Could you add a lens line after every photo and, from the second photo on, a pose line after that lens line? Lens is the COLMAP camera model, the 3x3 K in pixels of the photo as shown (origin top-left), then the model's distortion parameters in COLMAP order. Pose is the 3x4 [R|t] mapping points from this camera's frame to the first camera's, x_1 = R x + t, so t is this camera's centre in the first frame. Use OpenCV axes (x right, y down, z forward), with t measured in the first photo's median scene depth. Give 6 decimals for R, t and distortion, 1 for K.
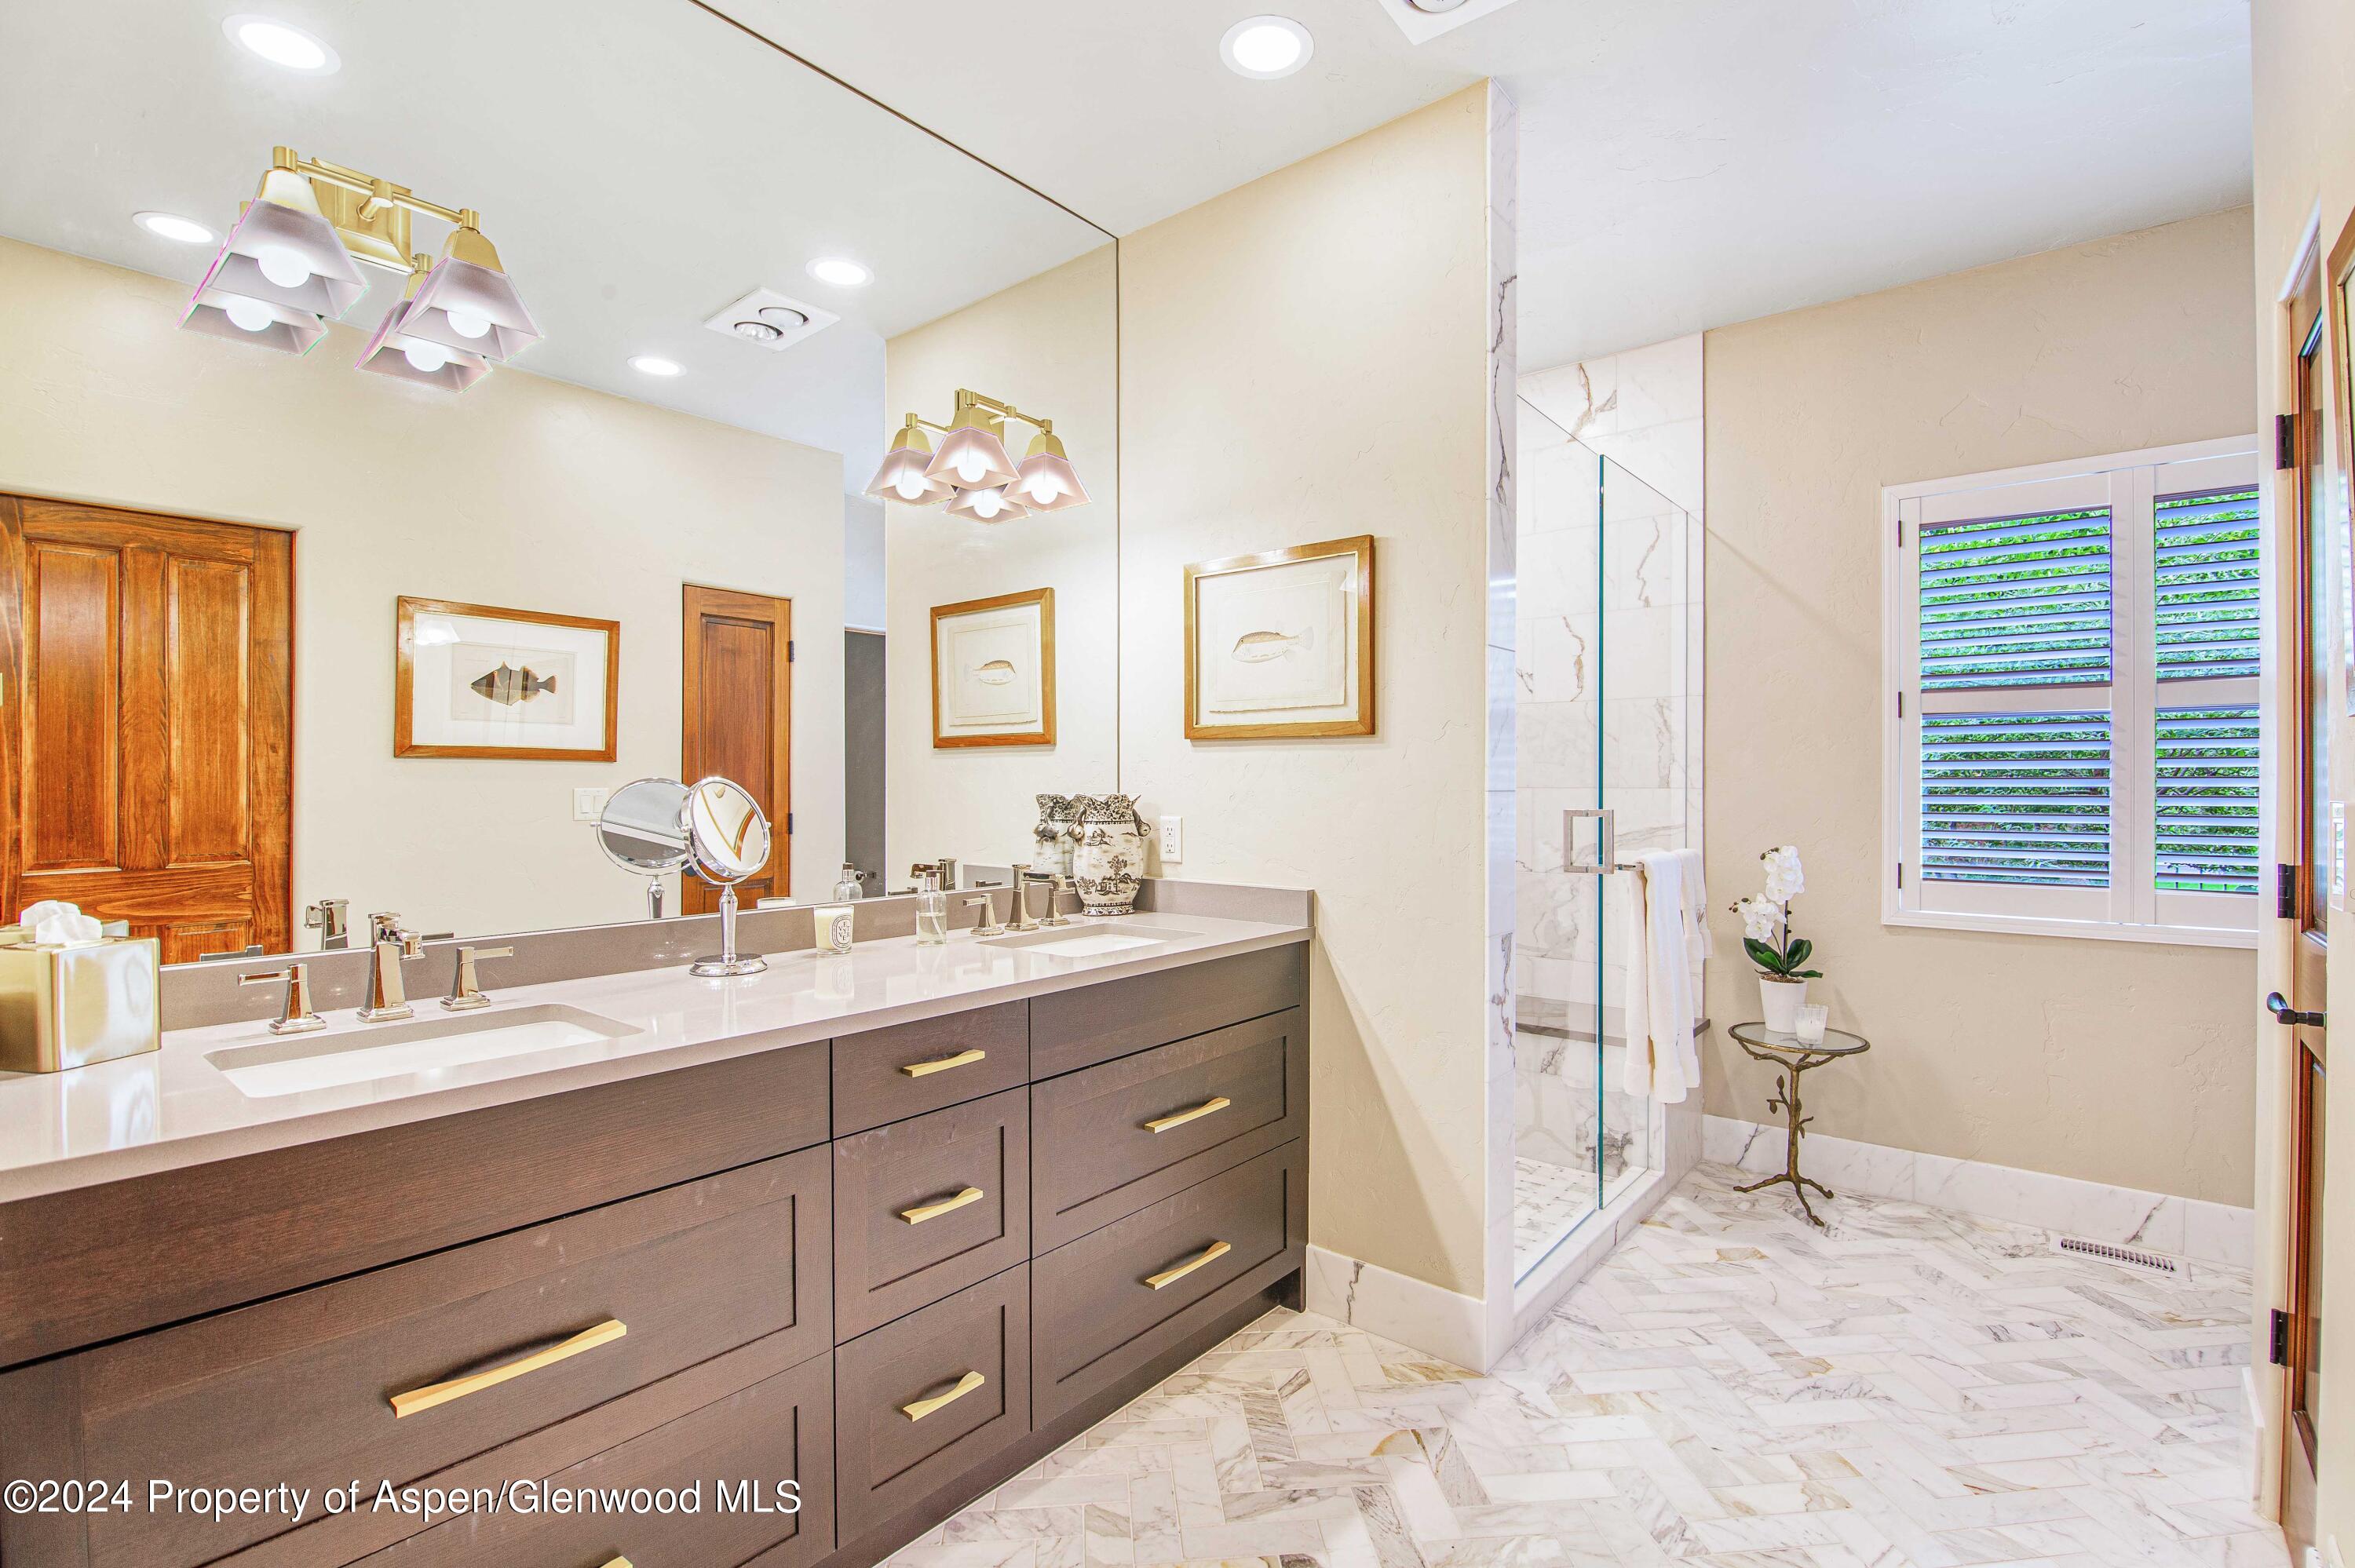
lens RADIAL K [[1081.3, 0, 1158.2], [0, 1081.3, 771.6], [0, 0, 1]] dist [-0.002315, -0.000519]
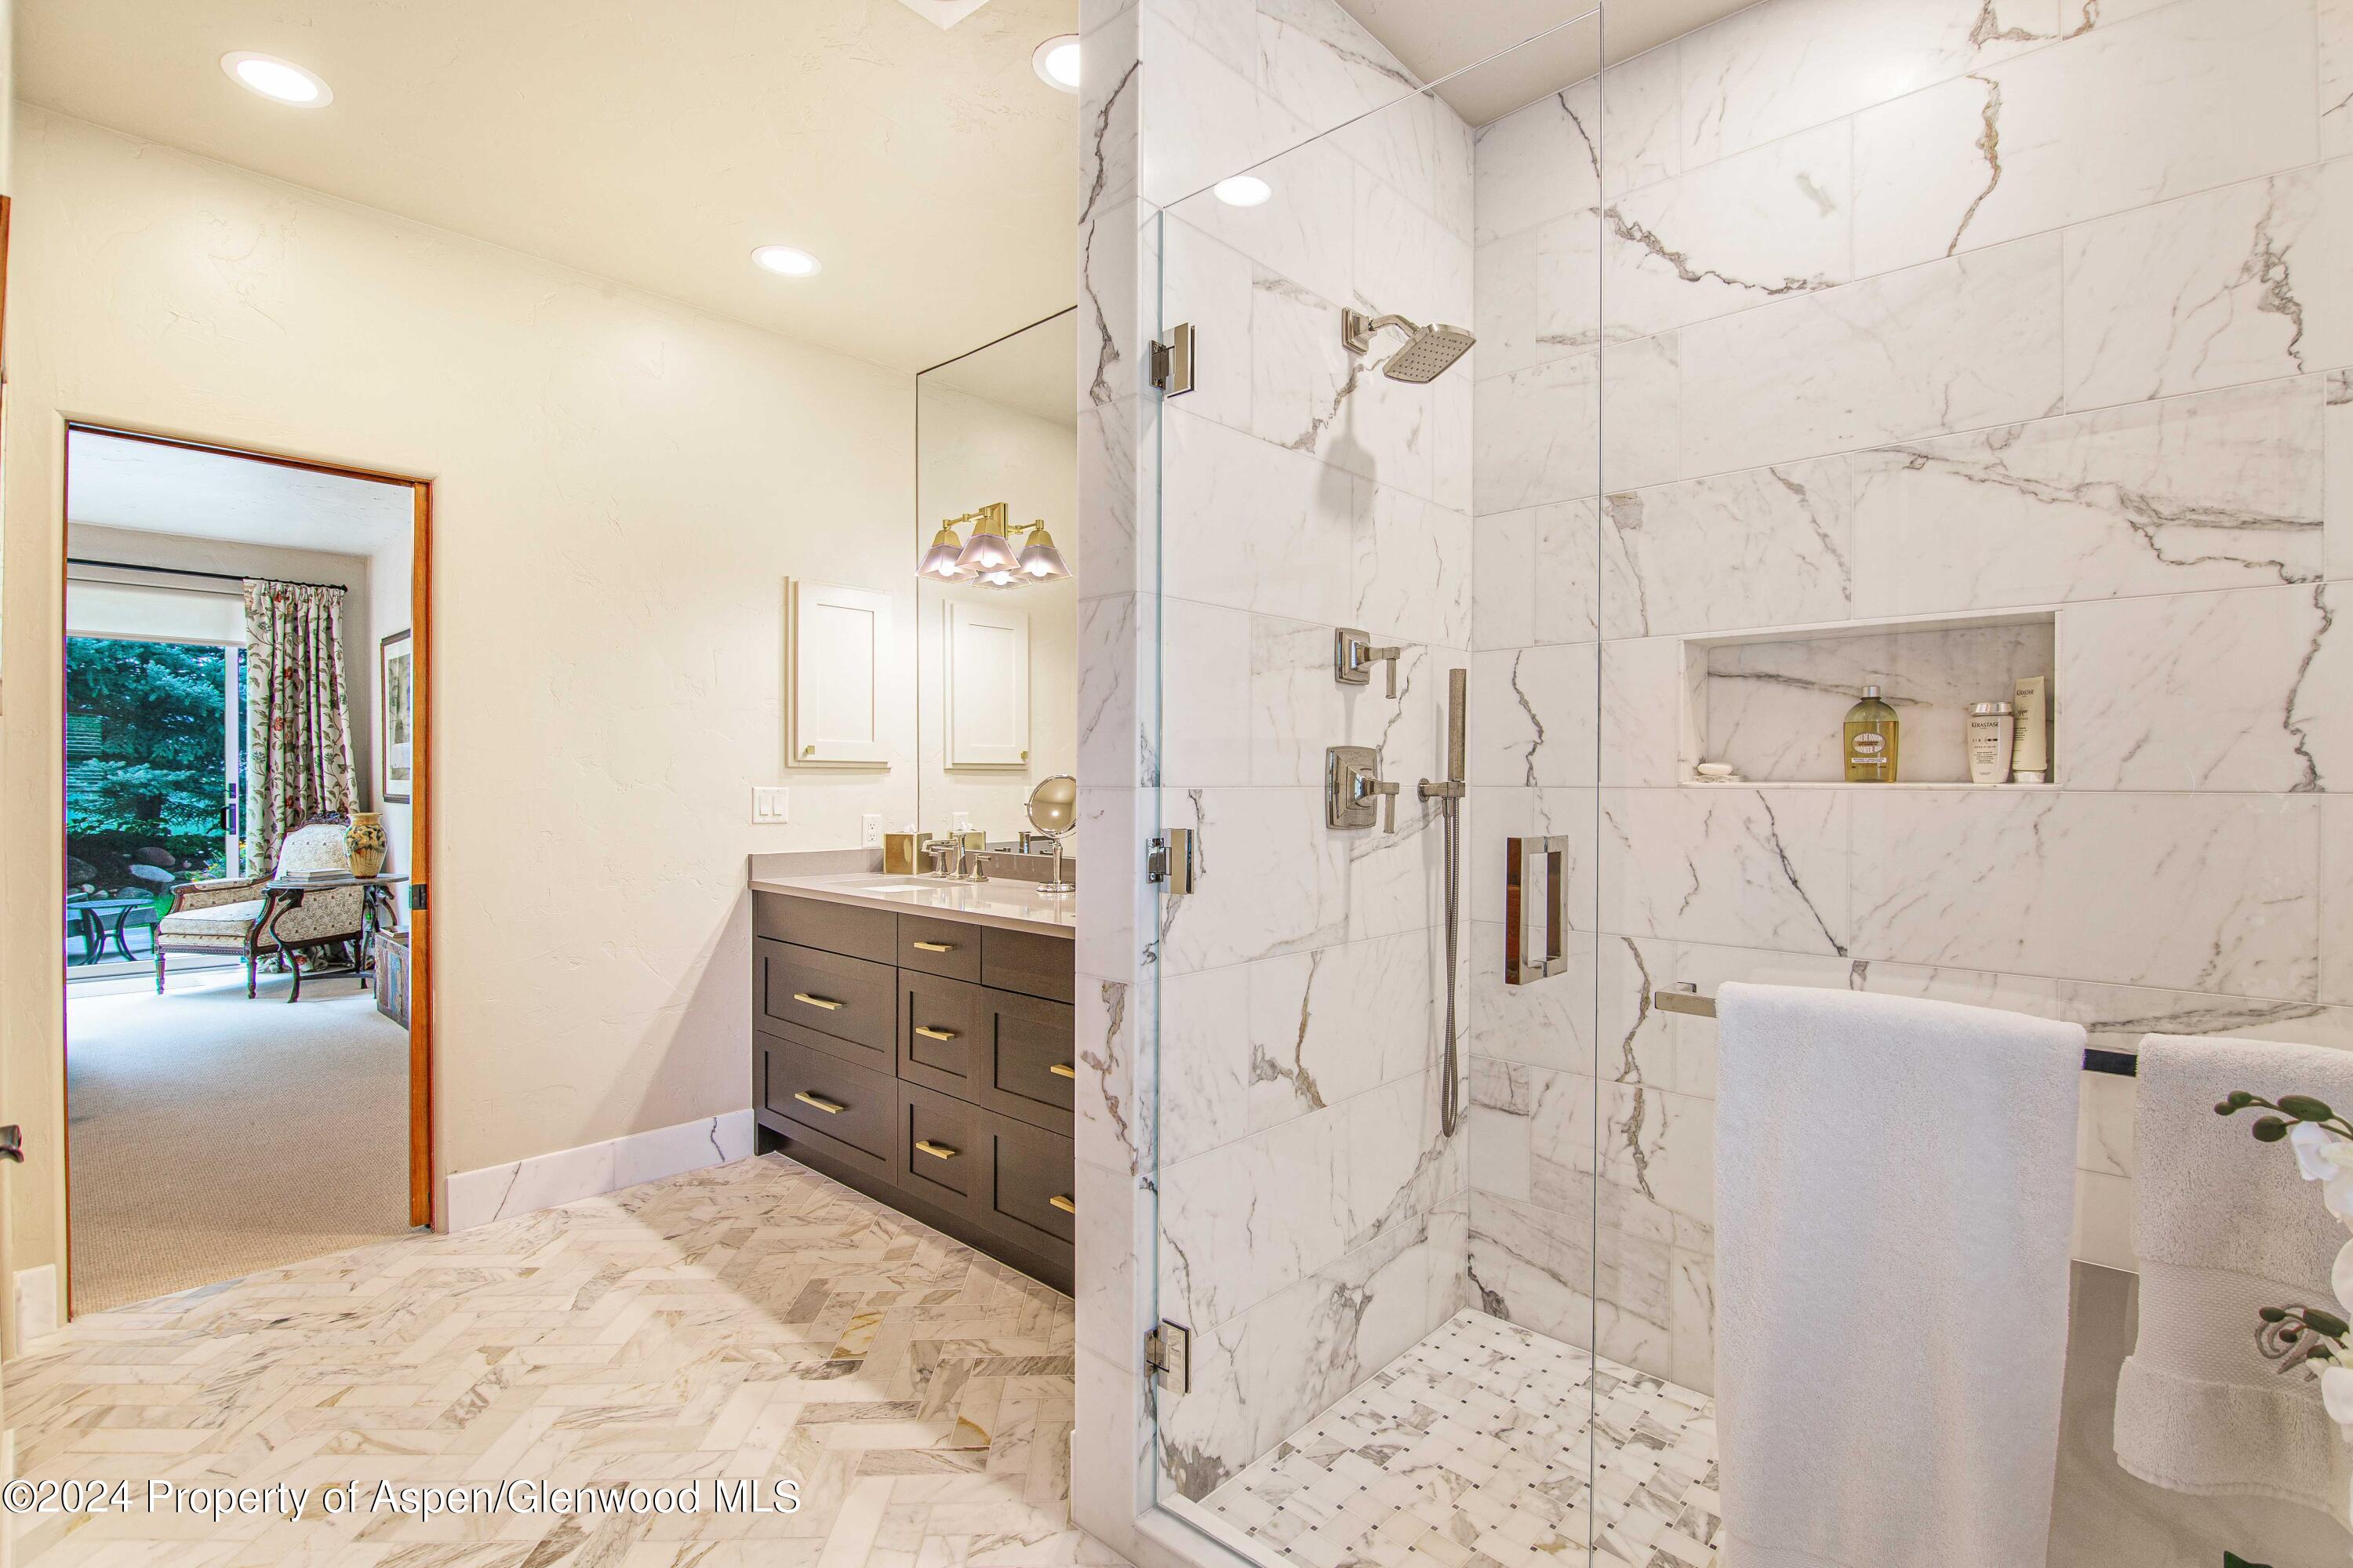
lens RADIAL K [[1080.6, 0, 1157.5], [0, 1080.6, 786.7], [0, 0, 1]] dist [-0.002315, -0.000519]
pose [[-0.042359, 0.015338, -0.998985, 1.253626], [-0.007232, 0.999851, 0.015658, 0.029024], [0.999076, 0.007887, -0.042242, 1.290863]]
